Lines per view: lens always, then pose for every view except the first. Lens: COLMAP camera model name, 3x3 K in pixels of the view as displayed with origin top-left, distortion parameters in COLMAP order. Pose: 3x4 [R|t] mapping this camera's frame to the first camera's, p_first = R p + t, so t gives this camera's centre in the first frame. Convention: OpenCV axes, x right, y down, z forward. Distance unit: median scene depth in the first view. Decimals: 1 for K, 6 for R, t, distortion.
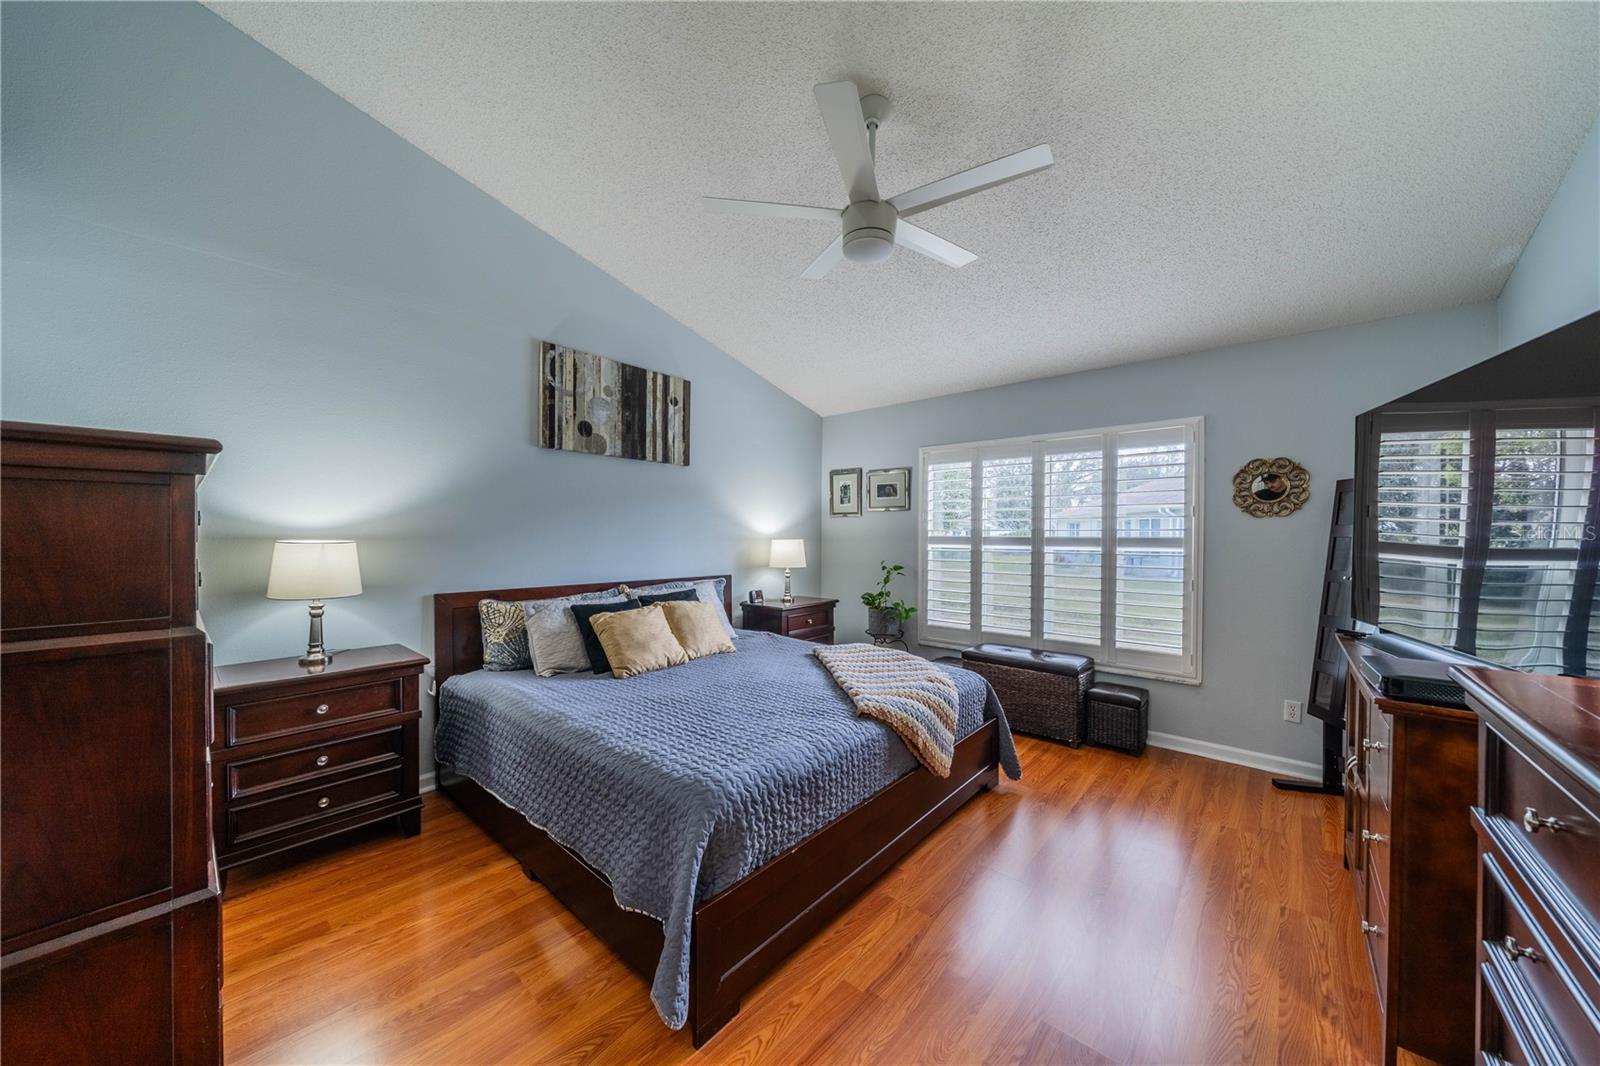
lens RADIAL K [[557.4, 0, 699.5], [0, 557.4, 544.3], [0, 0, 1]] dist [0.002641, -0.000053]
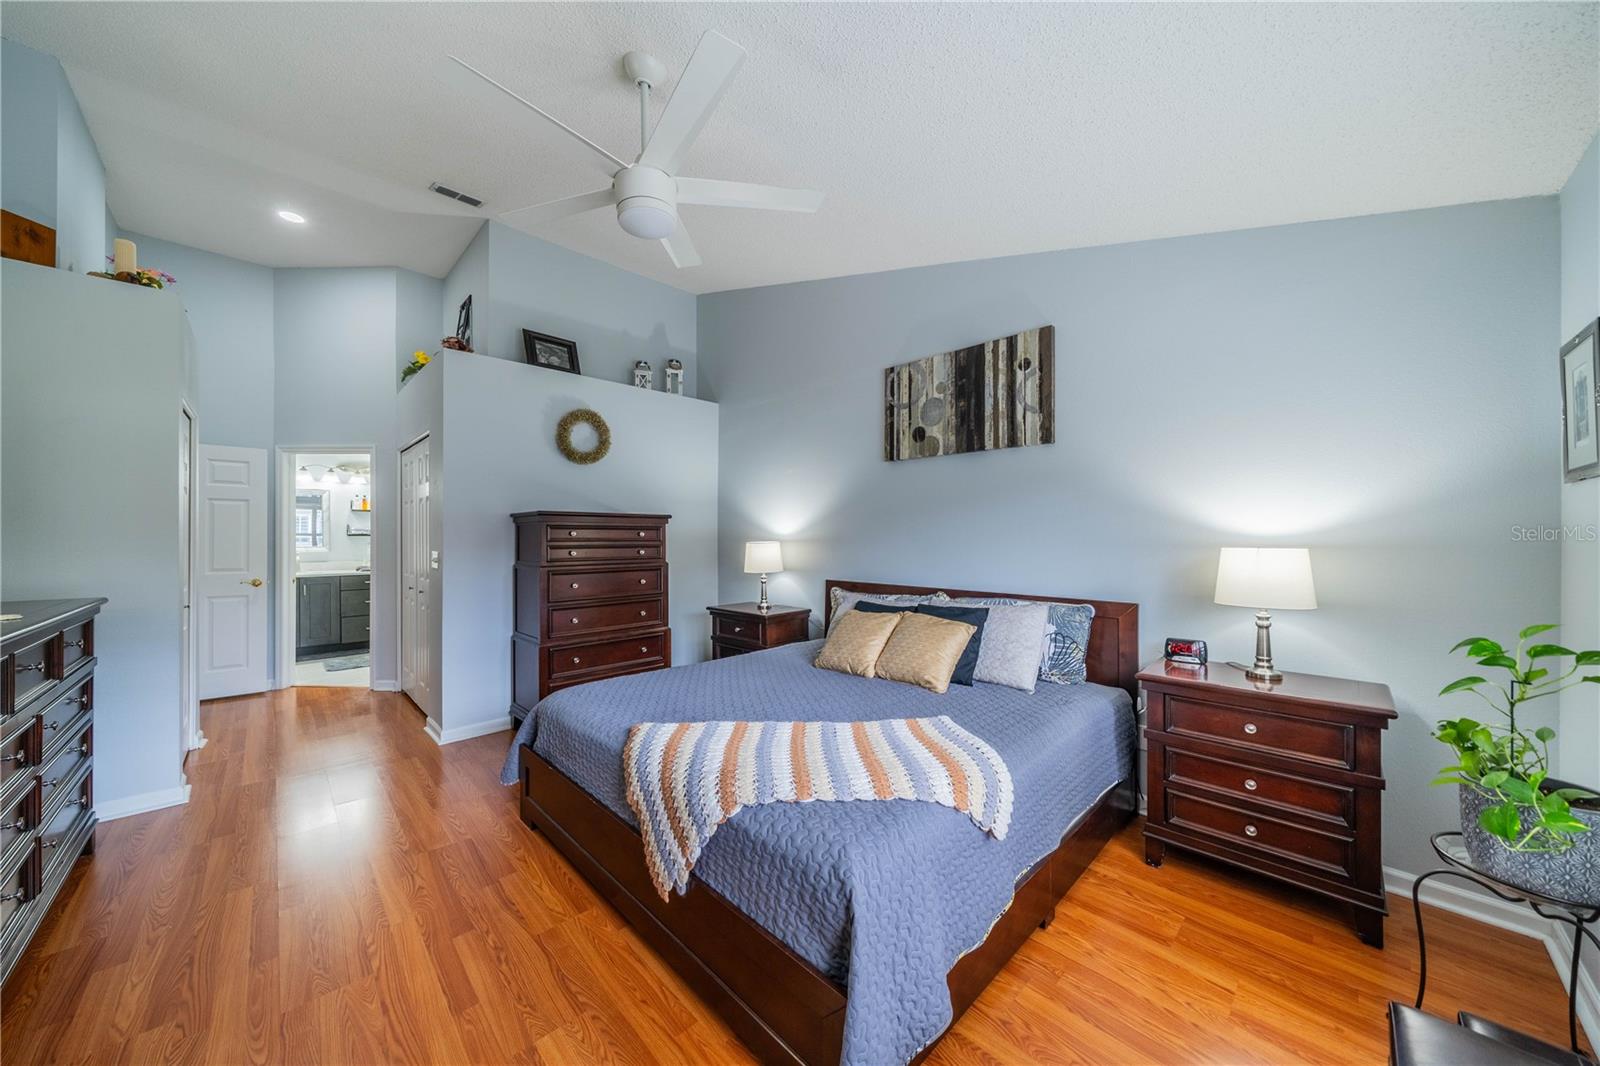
lens RADIAL K [[557.4, 0, 796.1], [0, 557.4, 535.4], [0, 0, 1]] dist [0.002641, -0.000053]
pose [[0.001816, -0.008372, -0.999963, 0.737702], [-0.017039, 0.999820, -0.008402, -0.009501], [0.999853, 0.017054, 0.001673, 0.707386]]
